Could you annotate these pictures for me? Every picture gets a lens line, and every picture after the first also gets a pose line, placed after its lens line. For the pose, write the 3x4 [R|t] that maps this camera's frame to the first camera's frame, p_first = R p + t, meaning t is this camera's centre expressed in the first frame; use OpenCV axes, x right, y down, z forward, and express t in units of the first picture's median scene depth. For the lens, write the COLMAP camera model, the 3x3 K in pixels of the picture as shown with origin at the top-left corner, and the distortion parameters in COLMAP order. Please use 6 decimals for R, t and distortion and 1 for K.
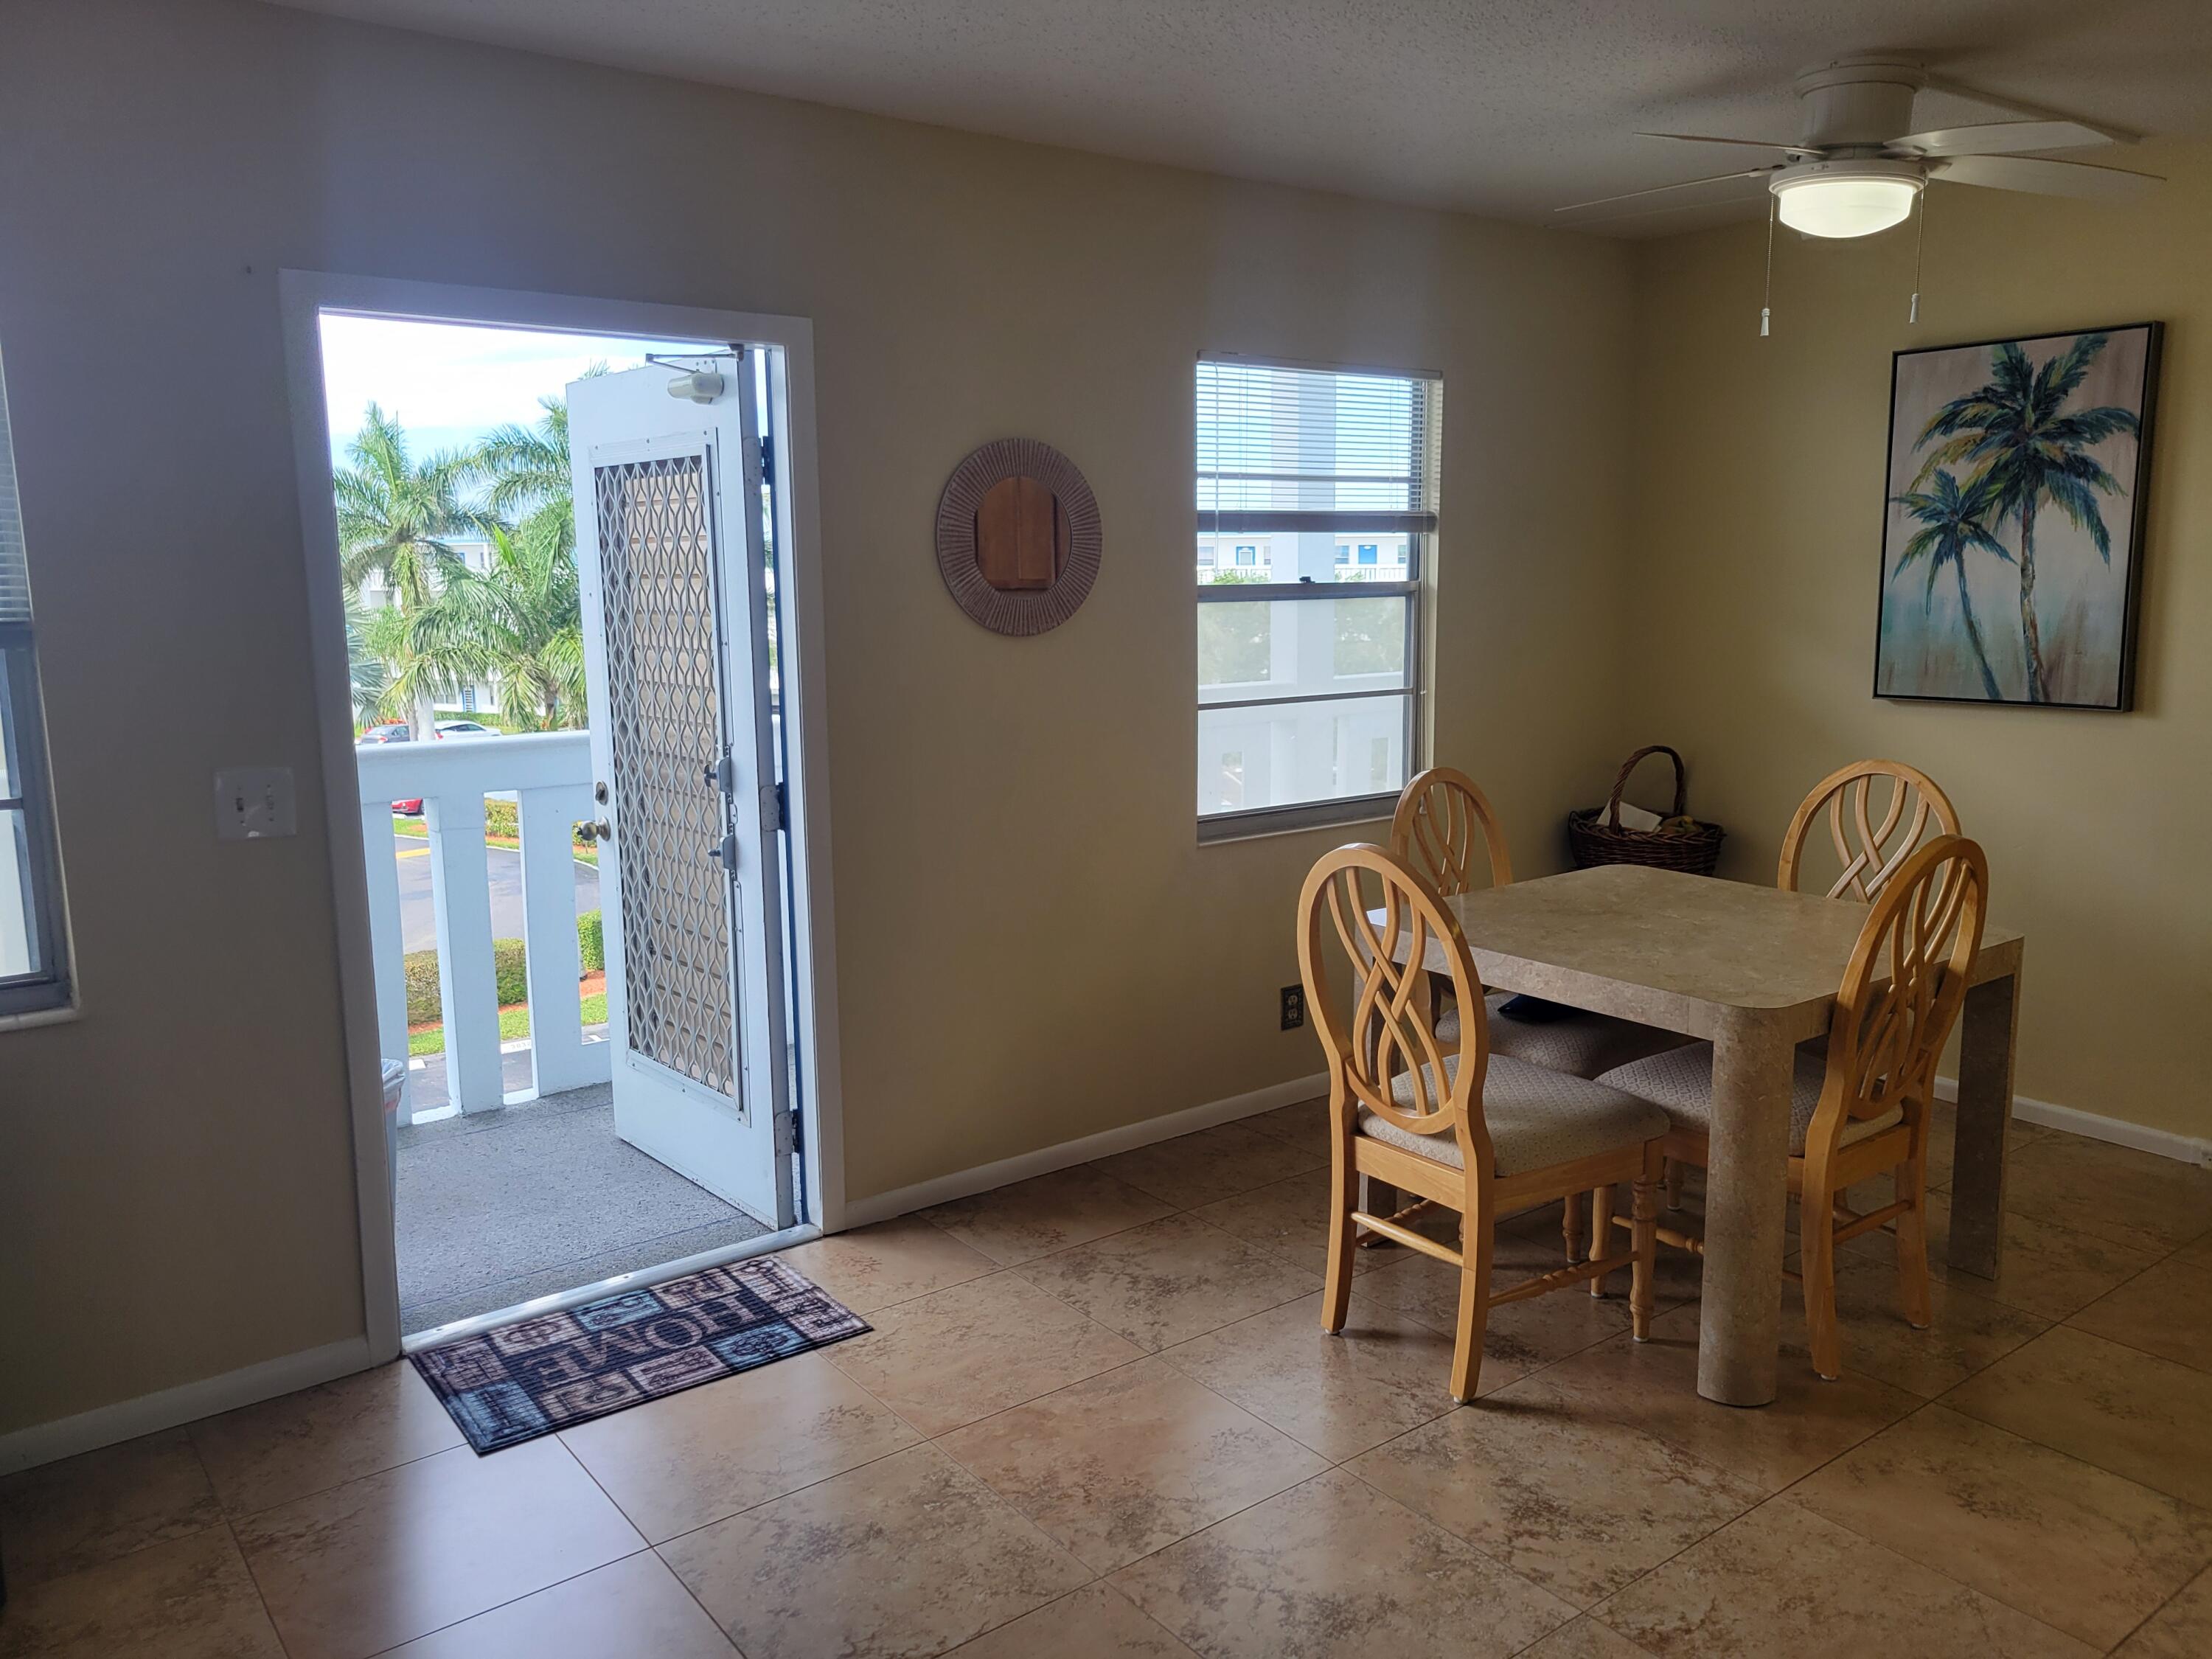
lens RADIAL K [[1683.4, 0, 1112.9], [0, 1683.4, 817.9], [0, 0, 1]] dist [0.050378, -0.035786]
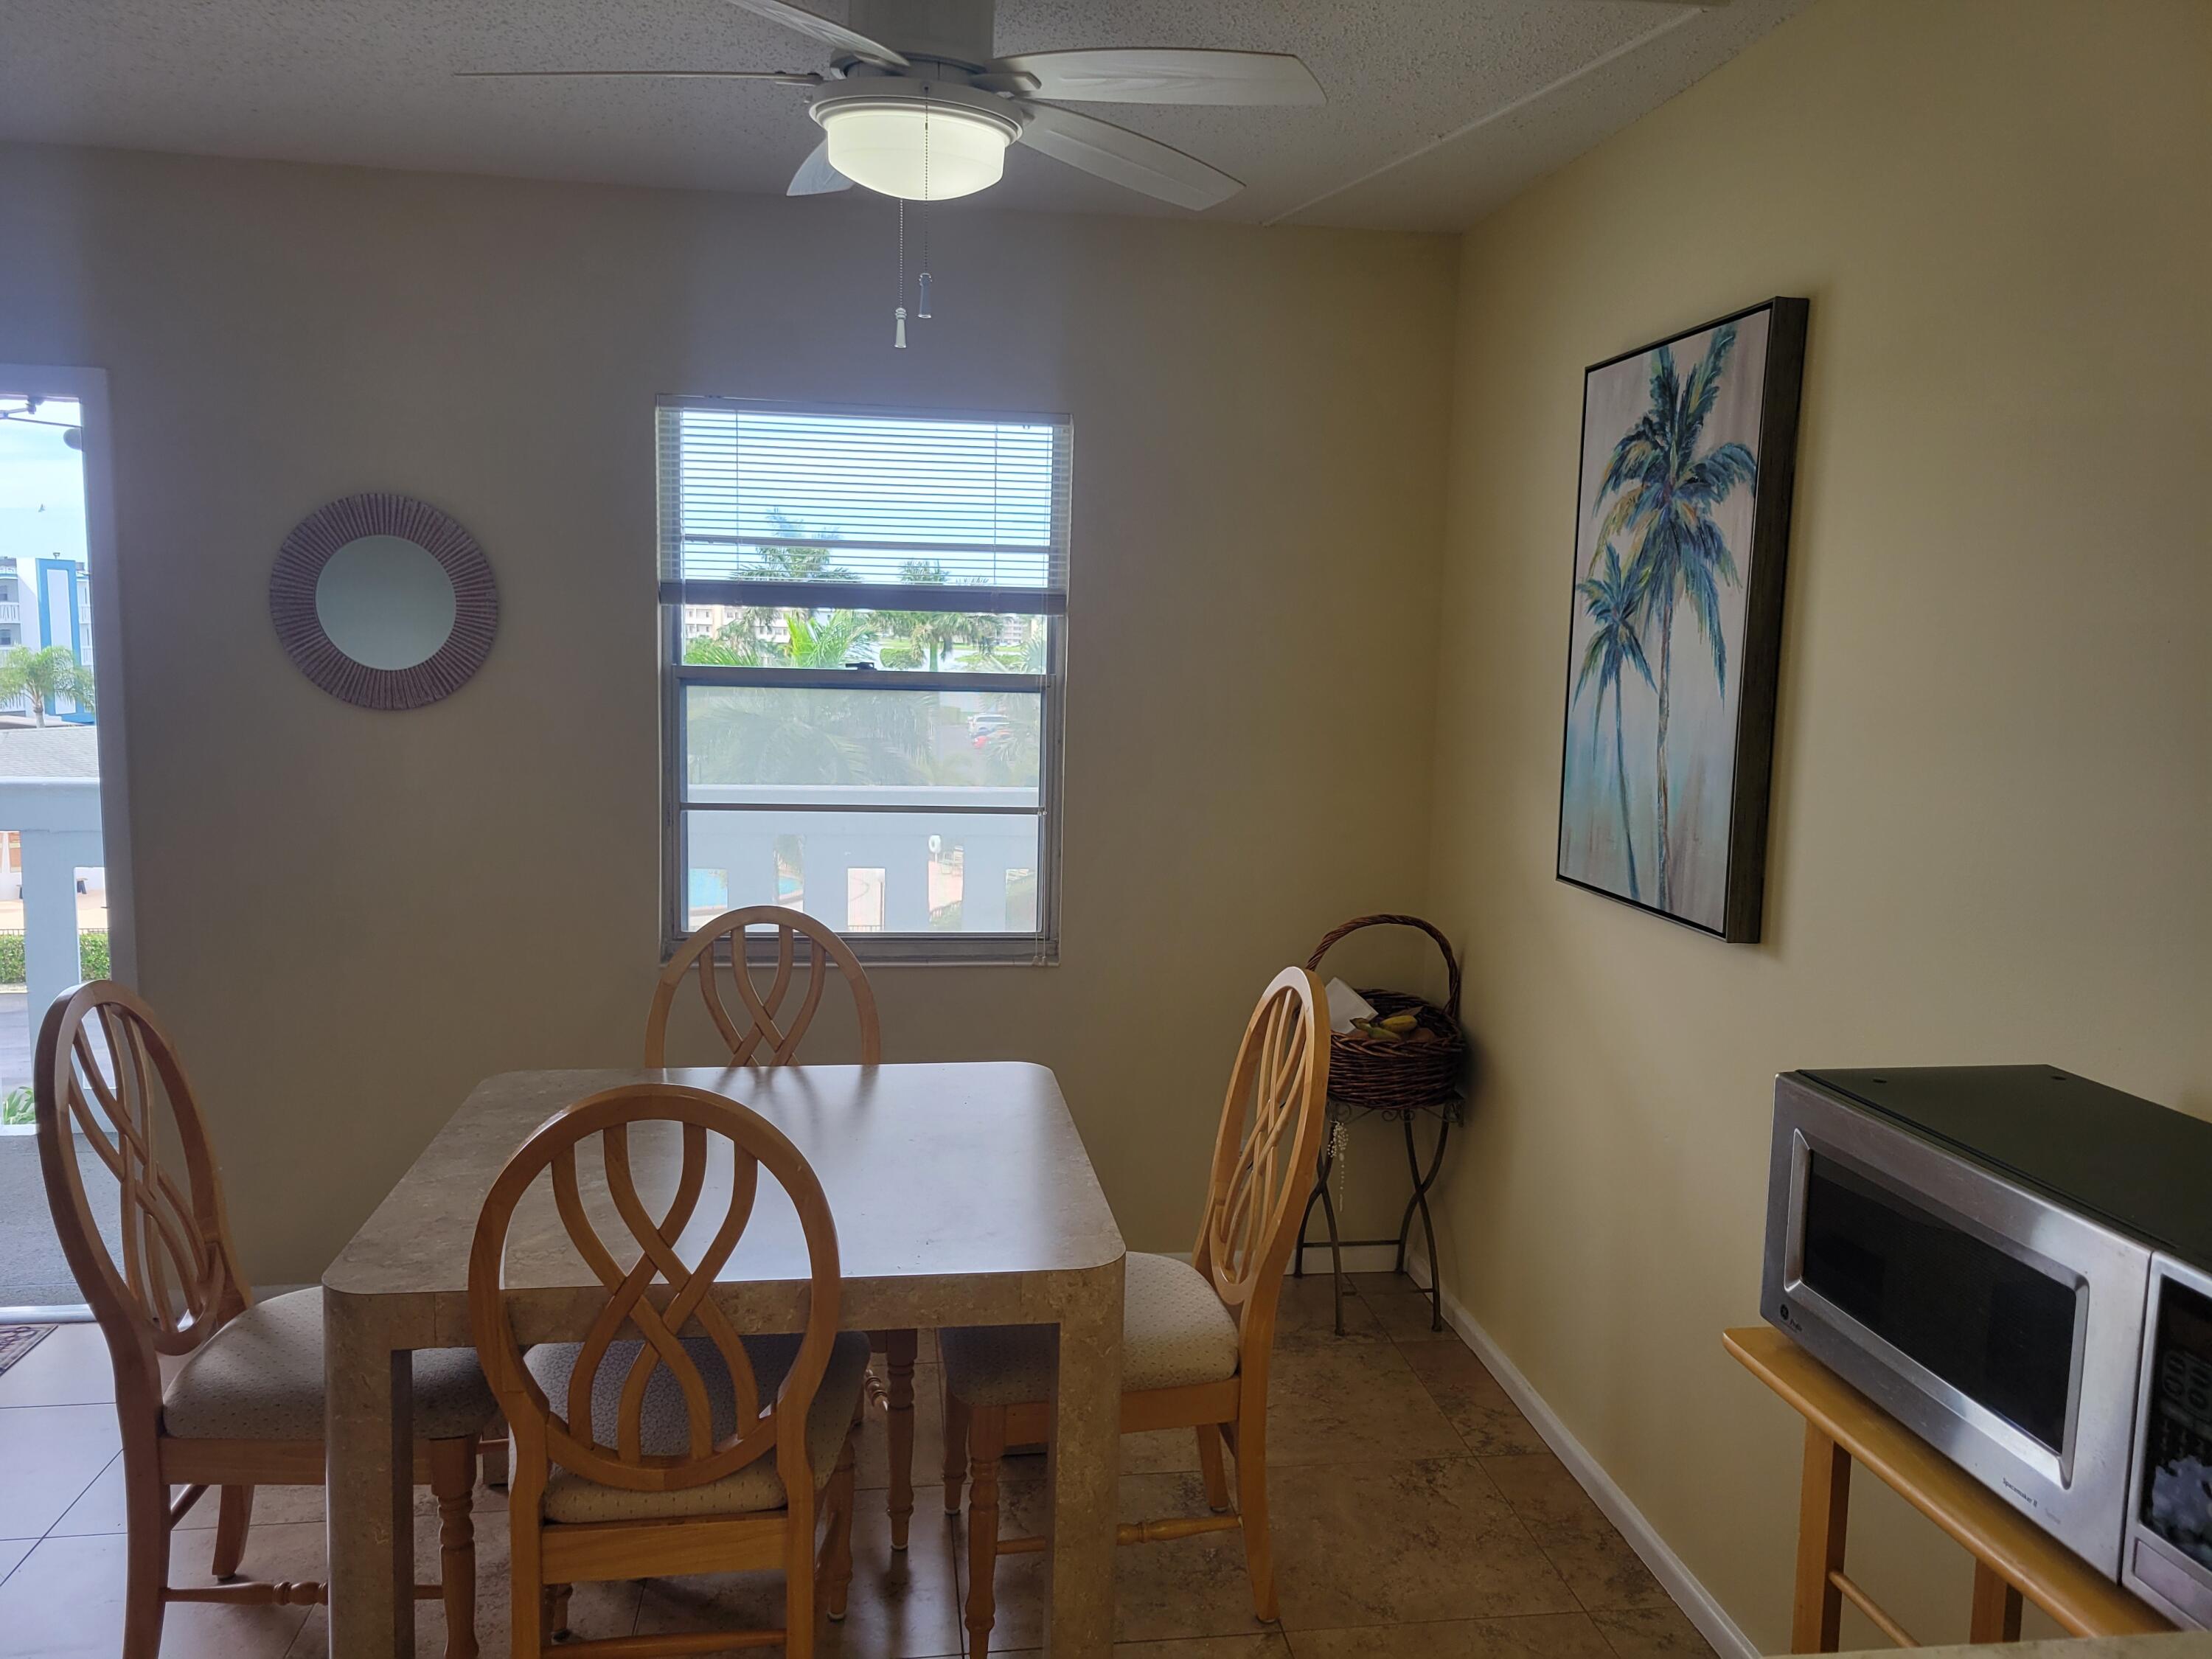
lens RADIAL K [[1683.4, 0, 1127.4], [0, 1683.4, 829.5], [0, 0, 1]] dist [0.050378, -0.035786]
pose [[0.870099, 0.089856, -0.484618, 0.666157], [-0.108402, 0.994054, -0.010315, -0.069730], [0.480809, 0.061508, 0.874665, 0.355567]]
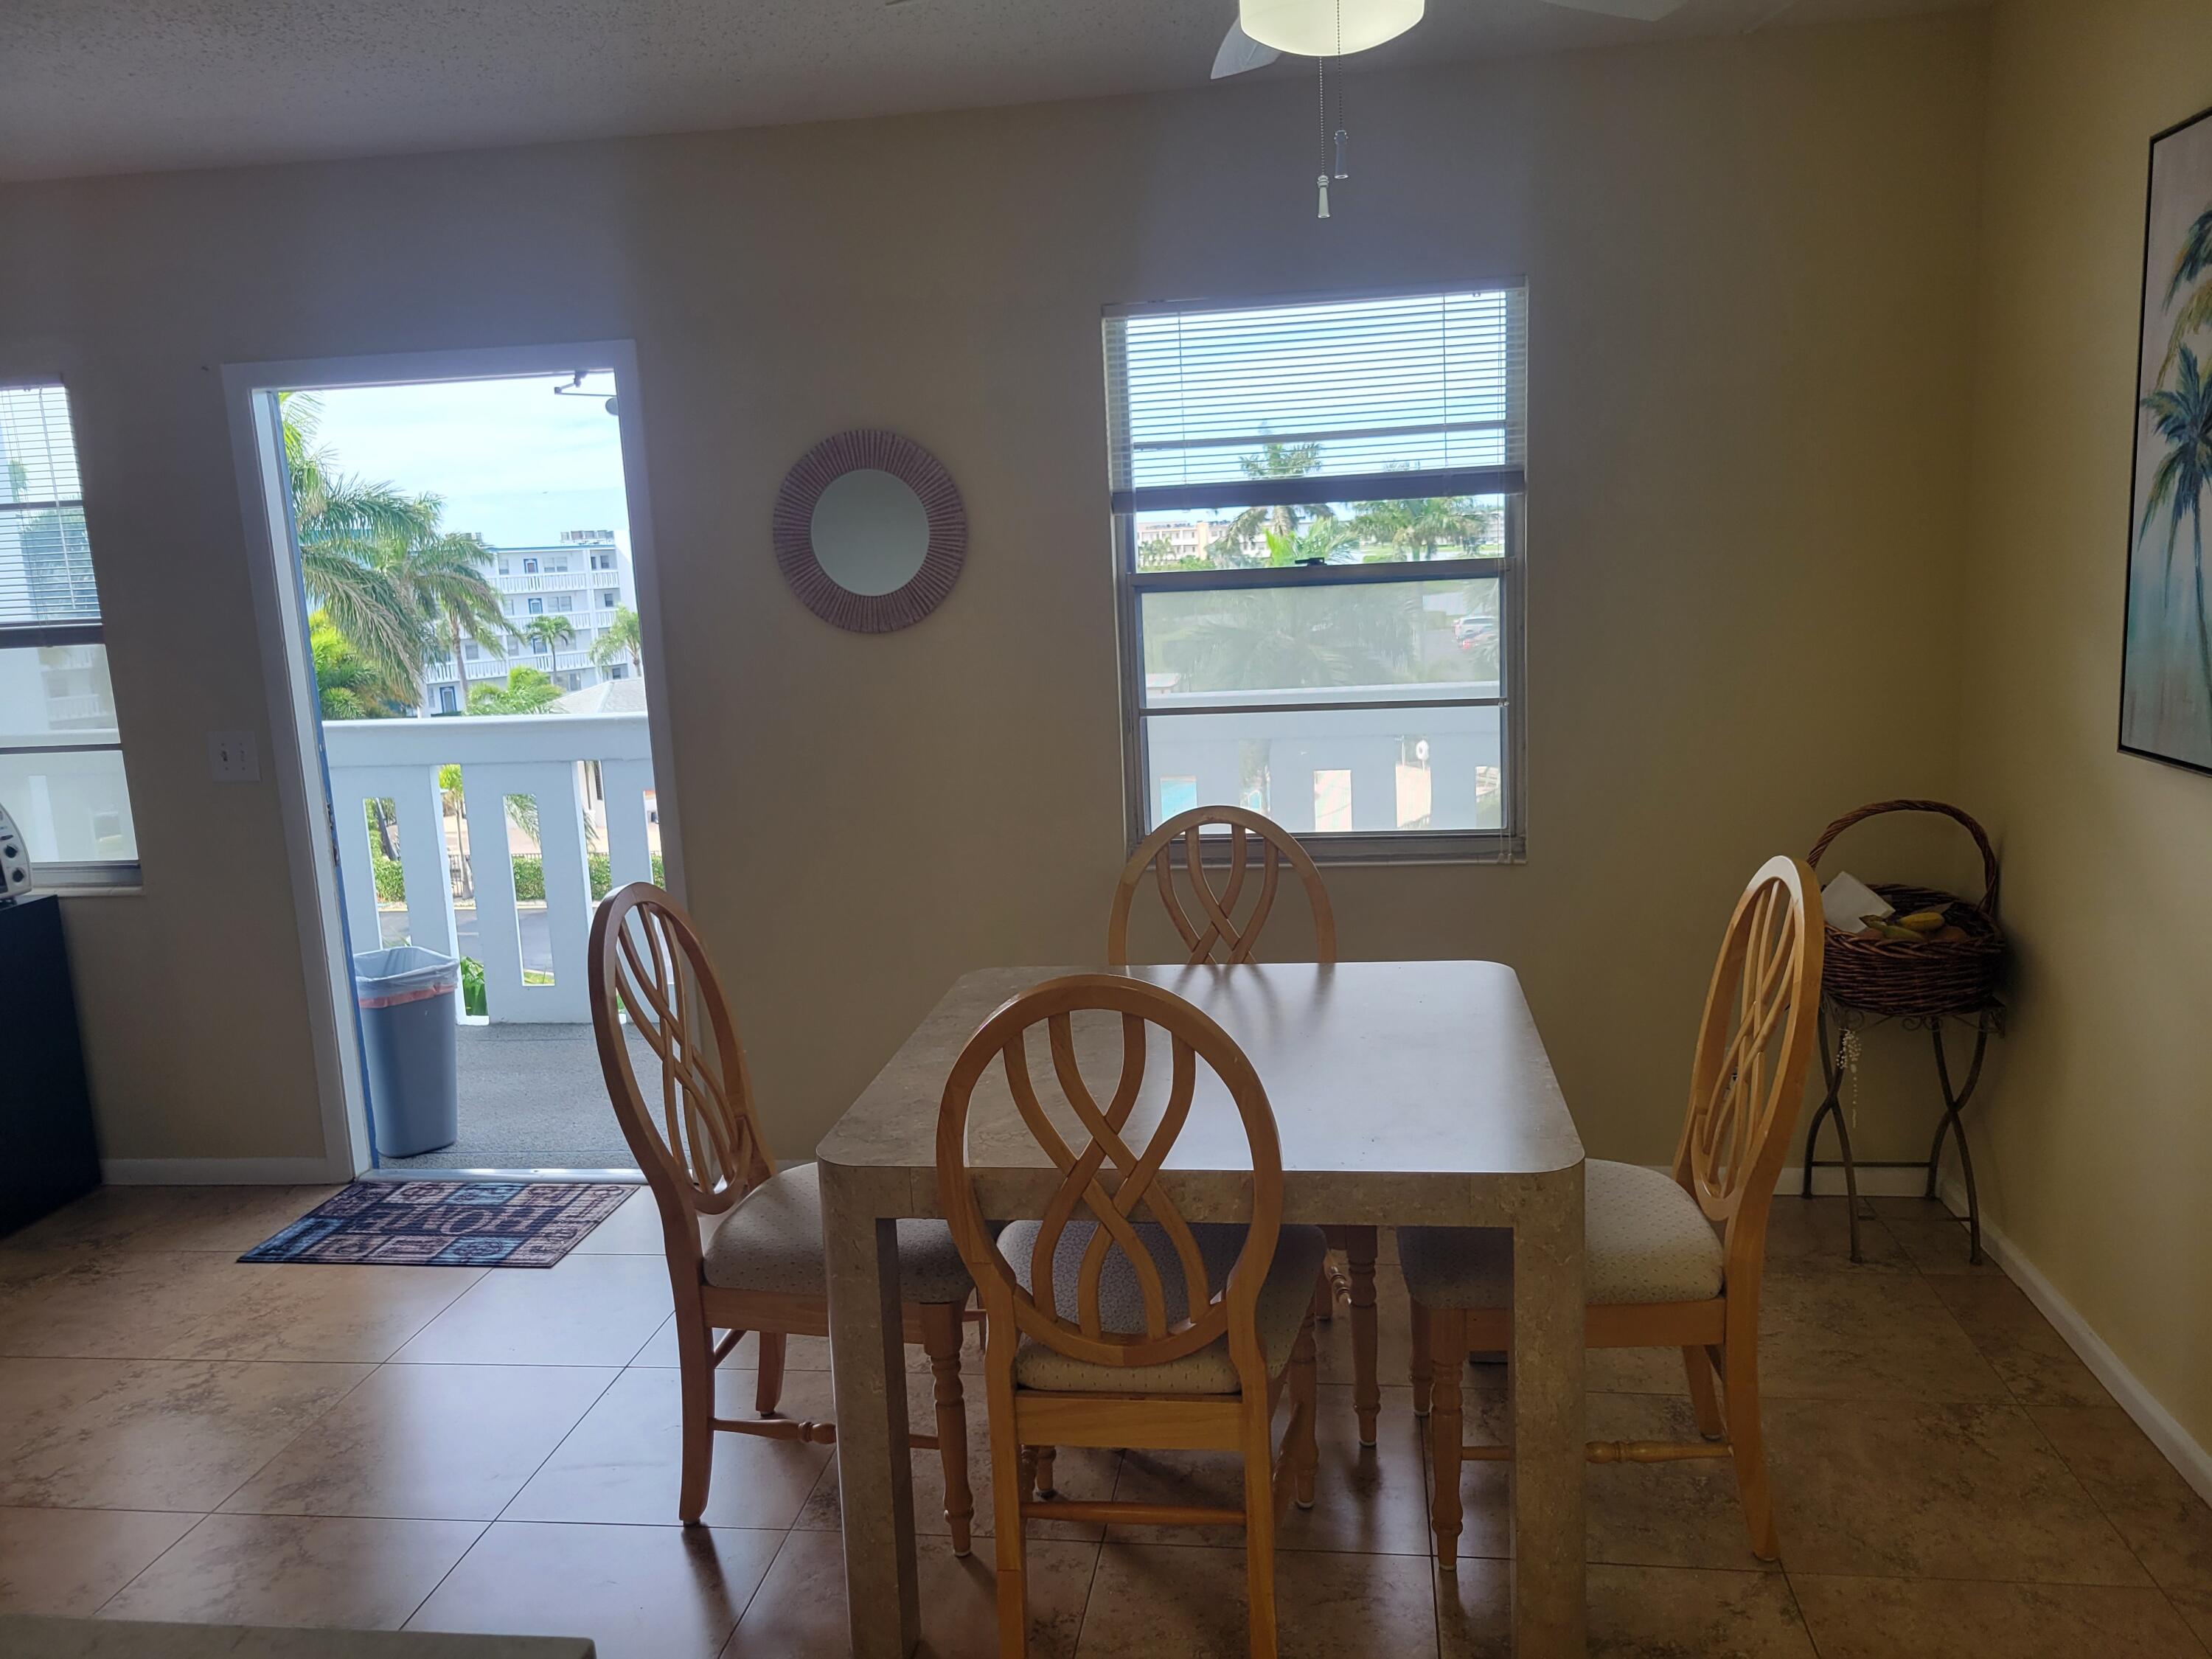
lens RADIAL K [[1683.4, 0, 1107.7], [0, 1683.4, 820.3], [0, 0, 1]] dist [0.050378, -0.035786]
pose [[0.690807, 0.094547, -0.716831, 0.672001], [-0.070064, 0.995501, 0.063782, -0.064514], [0.719637, 0.006163, 0.694323, 0.377755]]
